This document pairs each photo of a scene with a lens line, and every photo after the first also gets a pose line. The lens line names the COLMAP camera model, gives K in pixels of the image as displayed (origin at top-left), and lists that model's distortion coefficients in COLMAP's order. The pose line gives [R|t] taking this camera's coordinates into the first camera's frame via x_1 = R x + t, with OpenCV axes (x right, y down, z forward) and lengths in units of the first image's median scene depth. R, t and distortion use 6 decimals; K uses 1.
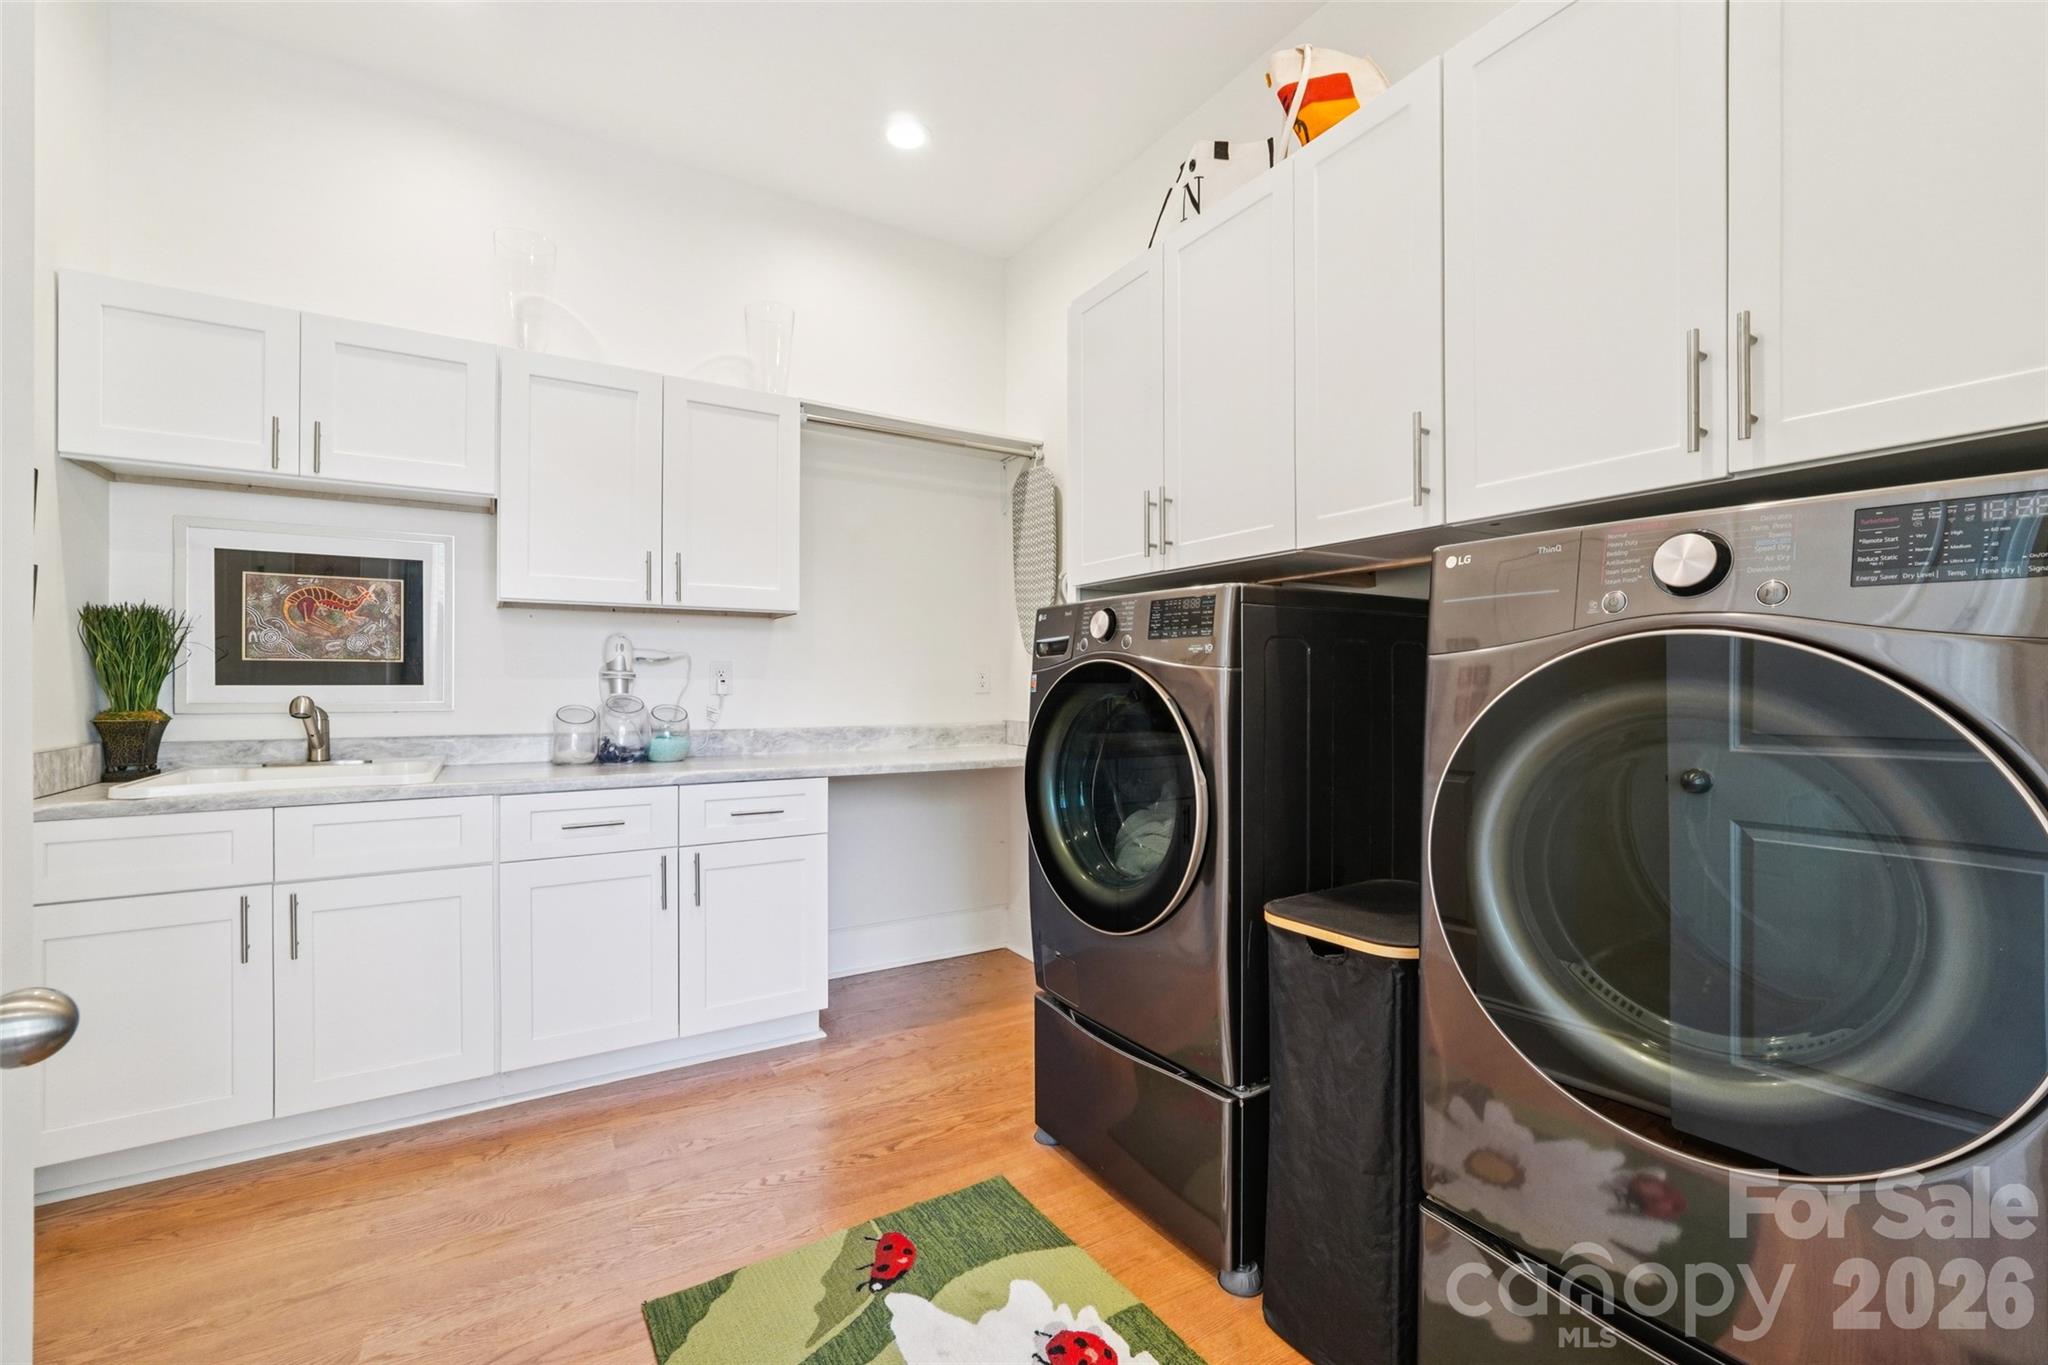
lens RADIAL K [[863.8, 0, 1025.7], [0, 863.8, 682.3], [0, 0, 1]] dist [-0.017144, 0.007369]
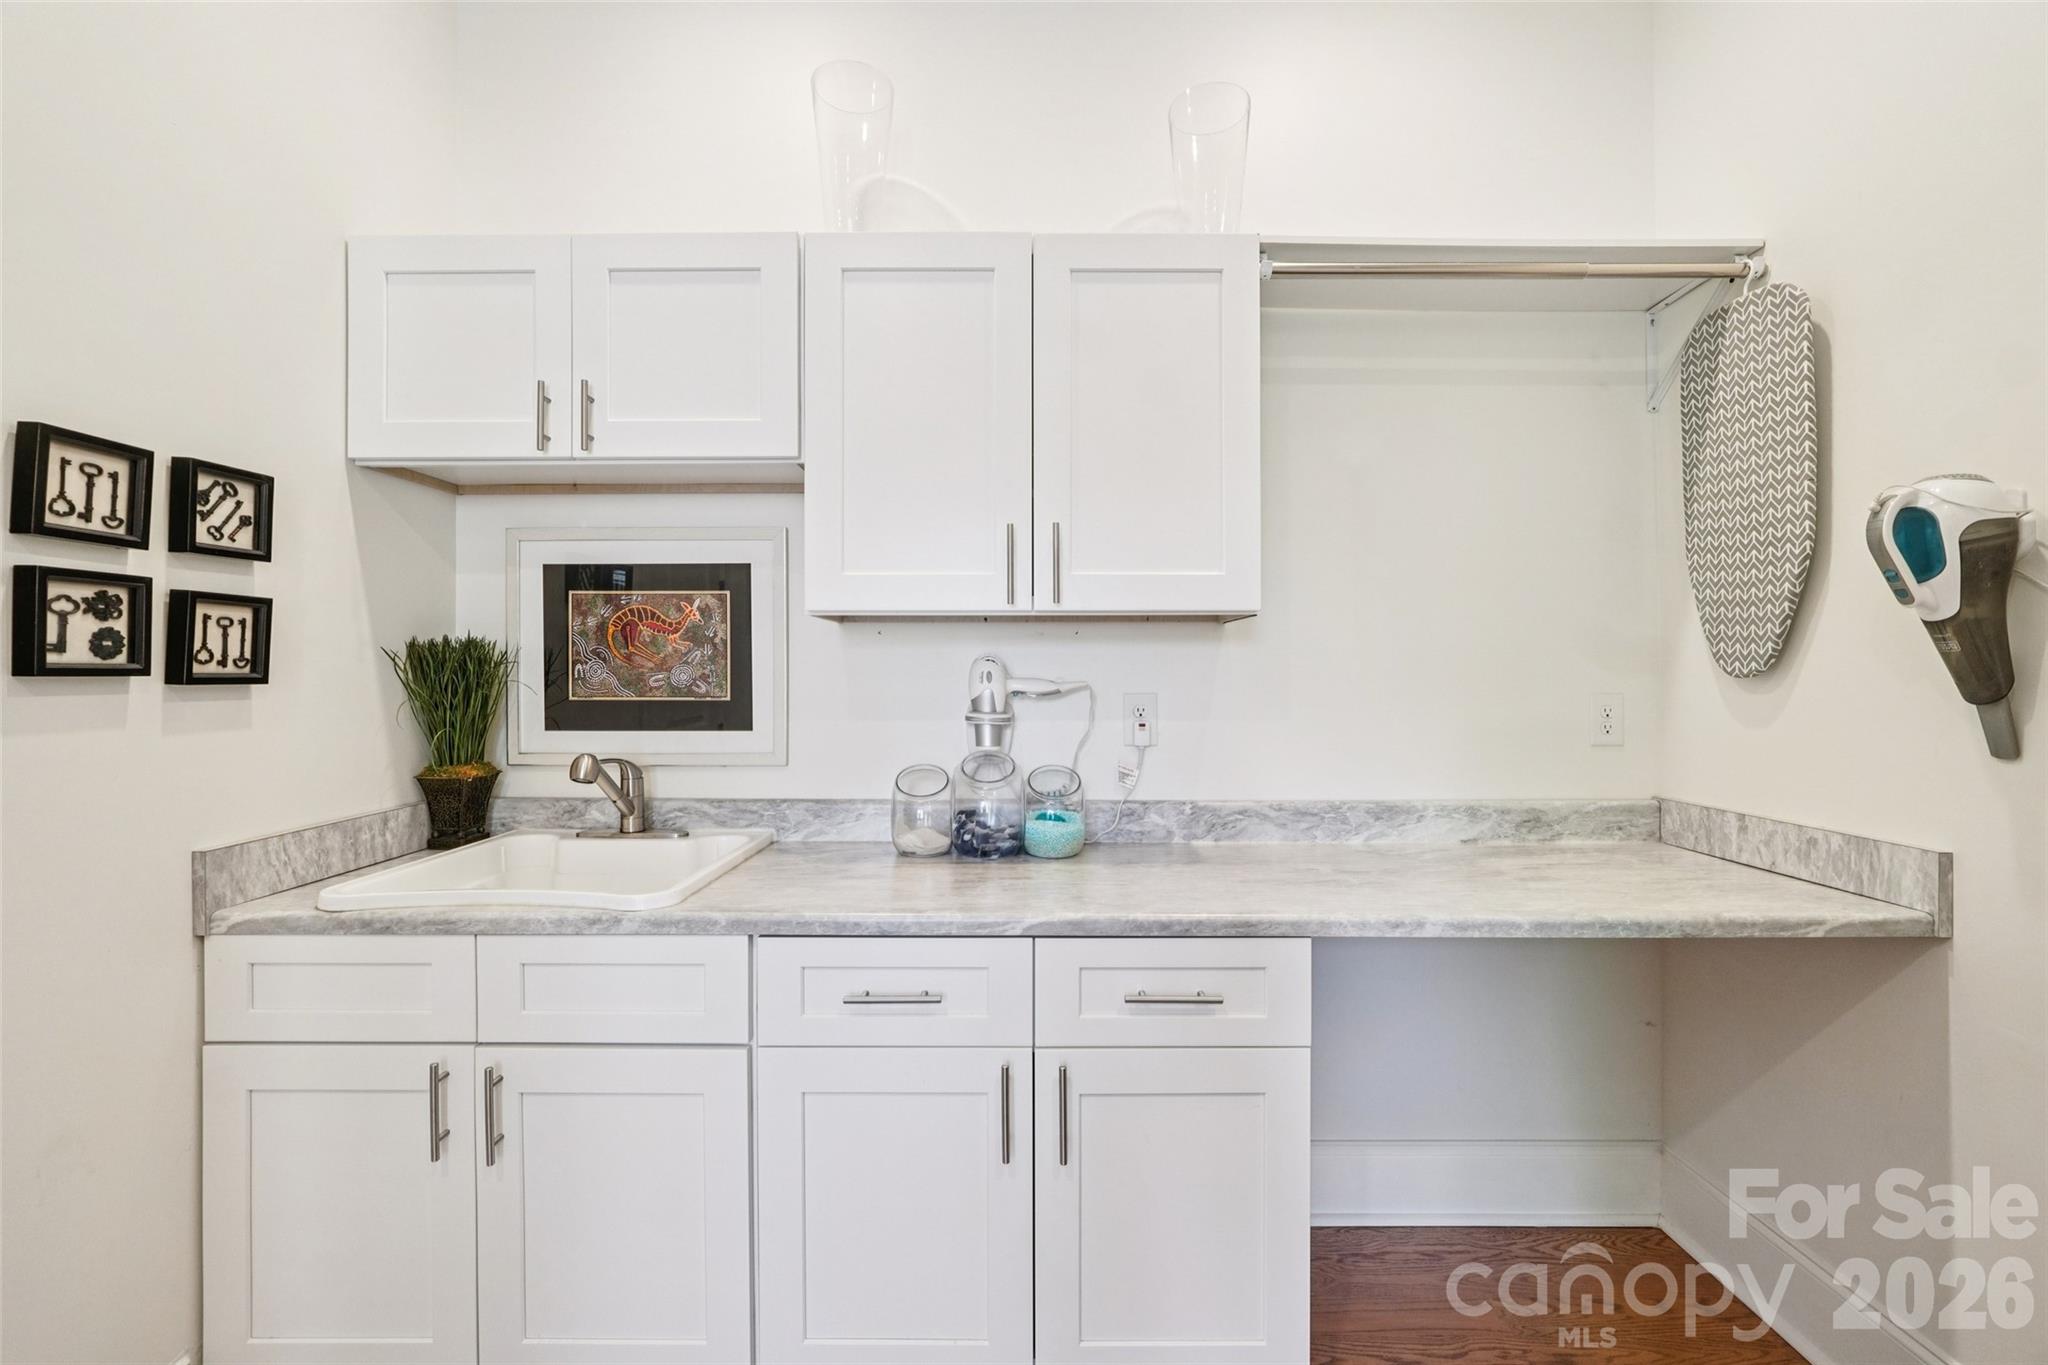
lens RADIAL K [[863.8, 0, 1029.0], [0, 863.8, 667.3], [0, 0, 1]] dist [-0.017144, 0.007369]
pose [[0.851291, -0.003907, -0.524680, -0.103760], [0.002078, 0.999990, -0.004075, -0.047335], [0.524690, 0.002379, 0.851290, 0.480029]]
